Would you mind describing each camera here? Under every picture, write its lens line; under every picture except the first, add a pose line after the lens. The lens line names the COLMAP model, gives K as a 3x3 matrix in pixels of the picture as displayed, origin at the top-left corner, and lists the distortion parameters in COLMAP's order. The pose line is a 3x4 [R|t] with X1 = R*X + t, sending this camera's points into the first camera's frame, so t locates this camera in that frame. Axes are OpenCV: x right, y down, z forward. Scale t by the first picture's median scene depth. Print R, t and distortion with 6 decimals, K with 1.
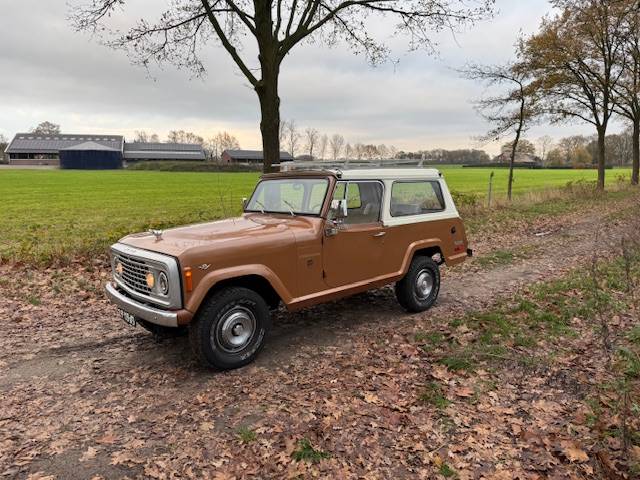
lens RADIAL K [[445.1, 0, 320.0], [0, 445.1, 240.0], [0, 0, 1]] dist [0.063806, -0.074617]
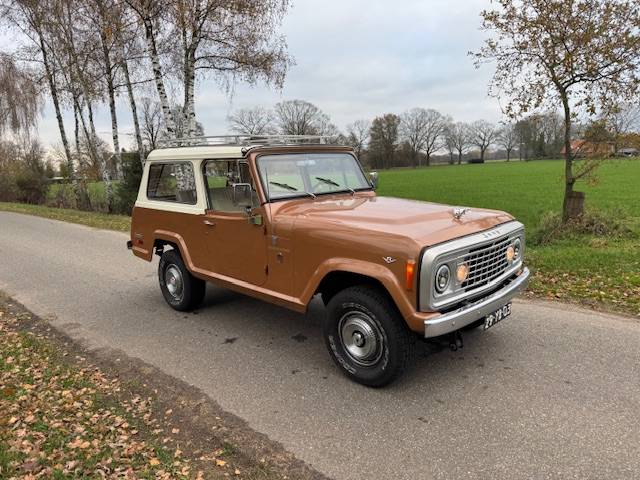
lens RADIAL K [[446.0, 0, 322.3], [0, 446.0, 242.6], [0, 0, 1]] dist [0.078156, -0.107779]
pose [[-0.075787, -0.162105, 0.983859, -1.038245], [0.159458, 0.972028, 0.172439, -0.129898], [-0.984291, 0.169953, -0.047818, 1.162433]]
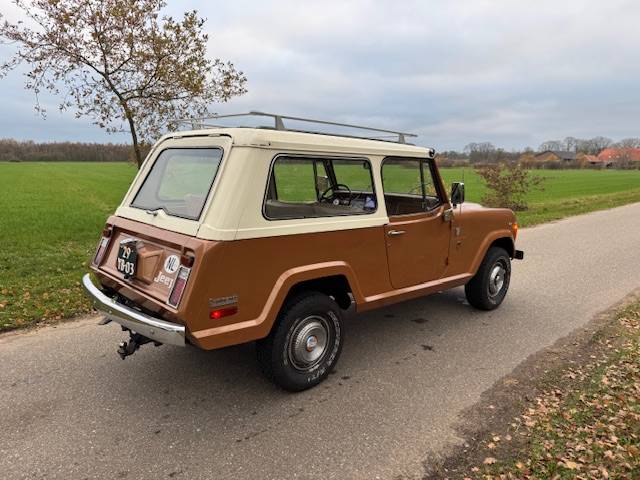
lens RADIAL K [[446.0, 0, 322.3], [0, 446.0, 242.6], [0, 0, 1]] dist [0.078156, -0.107779]
pose [[-0.999529, -0.001132, -0.030669, 0.075440], [-0.009982, 0.956972, 0.290008, -0.257921], [0.029021, 0.290177, -0.956533, 2.112449]]
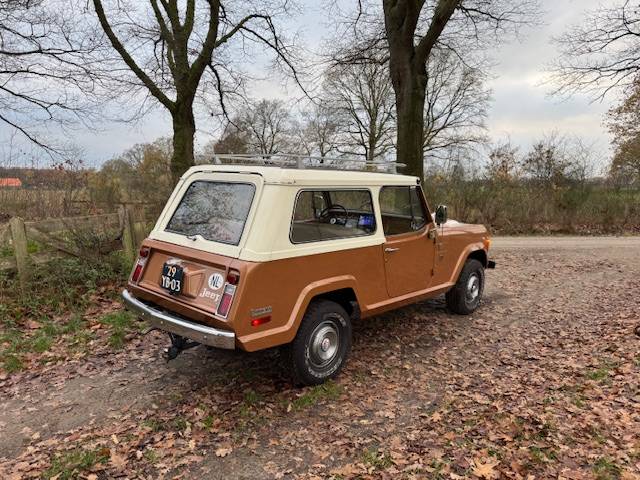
lens RADIAL K [[446.0, 0, 322.3], [0, 446.0, 242.6], [0, 0, 1]] dist [0.078156, -0.107779]
pose [[-0.995682, 0.008282, -0.092456, 0.151221], [-0.017598, 0.961108, 0.275611, -0.316171], [0.091143, 0.276048, -0.956813, 2.229815]]
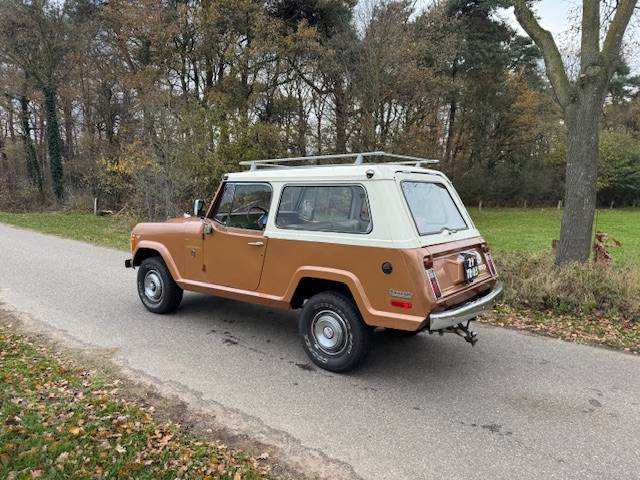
lens RADIAL K [[446.0, 0, 322.3], [0, 446.0, 242.6], [0, 0, 1]] dist [0.078156, -0.107779]
pose [[0.176361, 0.124165, -0.976463, 1.121517], [-0.139348, 0.985171, 0.100104, -0.134768], [0.974412, 0.118413, 0.191048, 1.047486]]
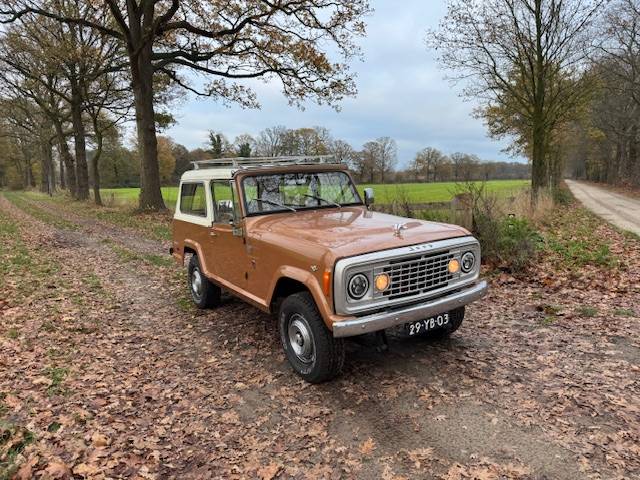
lens RADIAL K [[445.1, 0, 320.0], [0, 445.1, 240.0], [0, 0, 1]] dist [0.063806, -0.074617]
pose [[0.151471, -0.131423, 0.979686, -1.124810], [0.172600, 0.979412, 0.104700, -0.100079], [-0.973276, 0.153235, 0.171036, 0.902167]]
